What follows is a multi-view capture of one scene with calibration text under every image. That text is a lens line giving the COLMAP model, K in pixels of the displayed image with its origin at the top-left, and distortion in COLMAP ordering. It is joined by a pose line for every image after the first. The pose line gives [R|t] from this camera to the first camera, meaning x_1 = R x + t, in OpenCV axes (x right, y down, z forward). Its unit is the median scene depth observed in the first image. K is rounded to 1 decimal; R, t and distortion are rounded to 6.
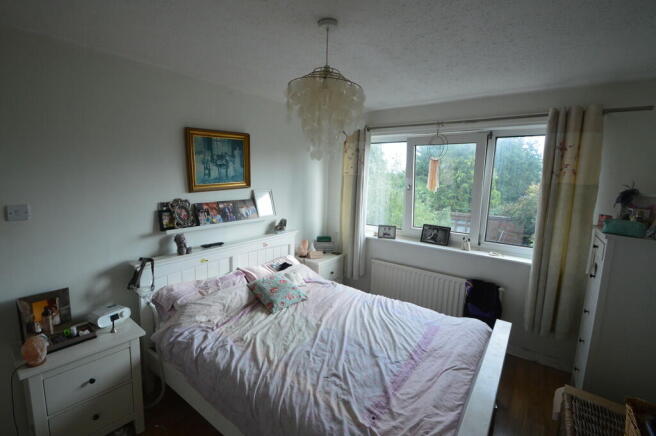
lens RADIAL K [[297.2, 0, 325.5], [0, 297.2, 217.0], [0, 0, 1]] dist [0.000923, -0.000051]
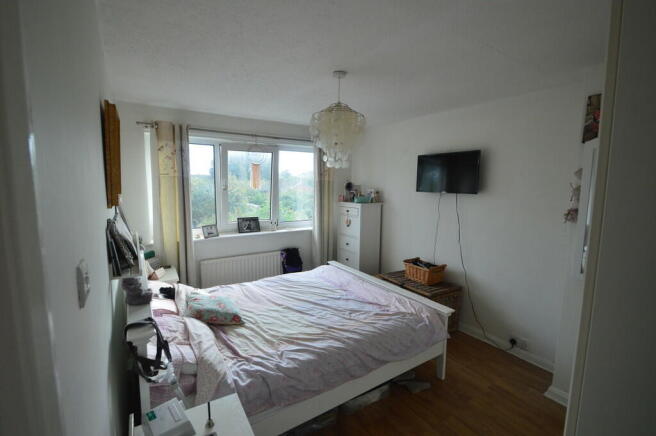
lens RADIAL K [[297.2, 0, 325.9], [0, 297.2, 215.2], [0, 0, 1]] dist [0.000923, -0.000051]
pose [[0.323189, -0.127535, 0.937701, -0.738431], [0.129461, 0.987520, 0.089691, -0.052448], [-0.937437, 0.092408, 0.335666, 0.321685]]
